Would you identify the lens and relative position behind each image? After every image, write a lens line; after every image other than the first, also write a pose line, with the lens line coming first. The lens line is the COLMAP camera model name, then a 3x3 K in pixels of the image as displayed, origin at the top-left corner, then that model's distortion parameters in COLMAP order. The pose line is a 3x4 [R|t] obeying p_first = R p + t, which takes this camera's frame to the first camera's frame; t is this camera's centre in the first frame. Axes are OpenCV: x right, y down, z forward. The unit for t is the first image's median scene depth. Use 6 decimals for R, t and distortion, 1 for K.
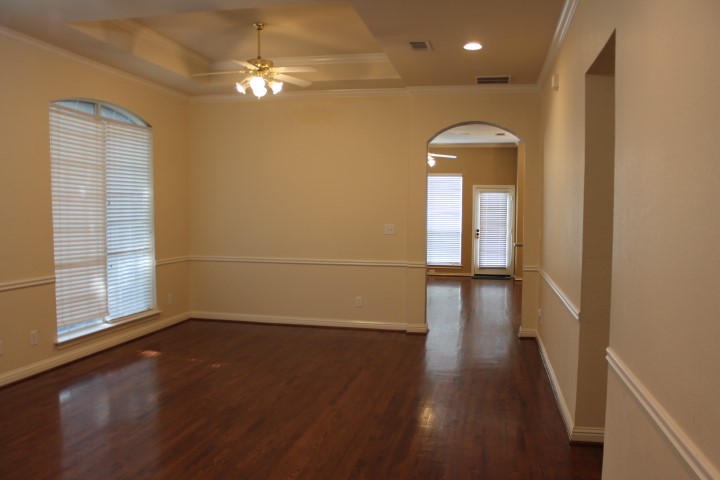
lens RADIAL K [[599.6, 0, 363.7], [0, 599.6, 249.4], [0, 0, 1]] dist [-0.147743, 0.121631]
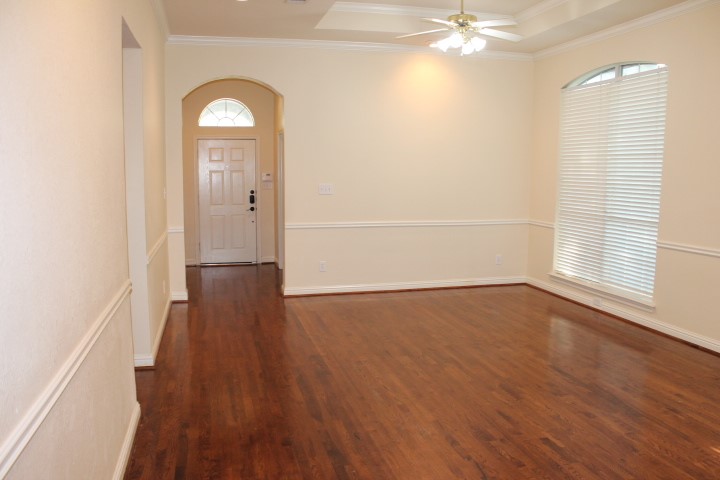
lens RADIAL K [[599.6, 0, 363.7], [0, 599.6, 249.4], [0, 0, 1]] dist [-0.147743, 0.121631]
pose [[-0.898636, 0.048767, -0.435975, 0.414613], [-0.027839, 0.985460, 0.167612, -0.101500], [0.437810, 0.162760, -0.884212, 1.873853]]
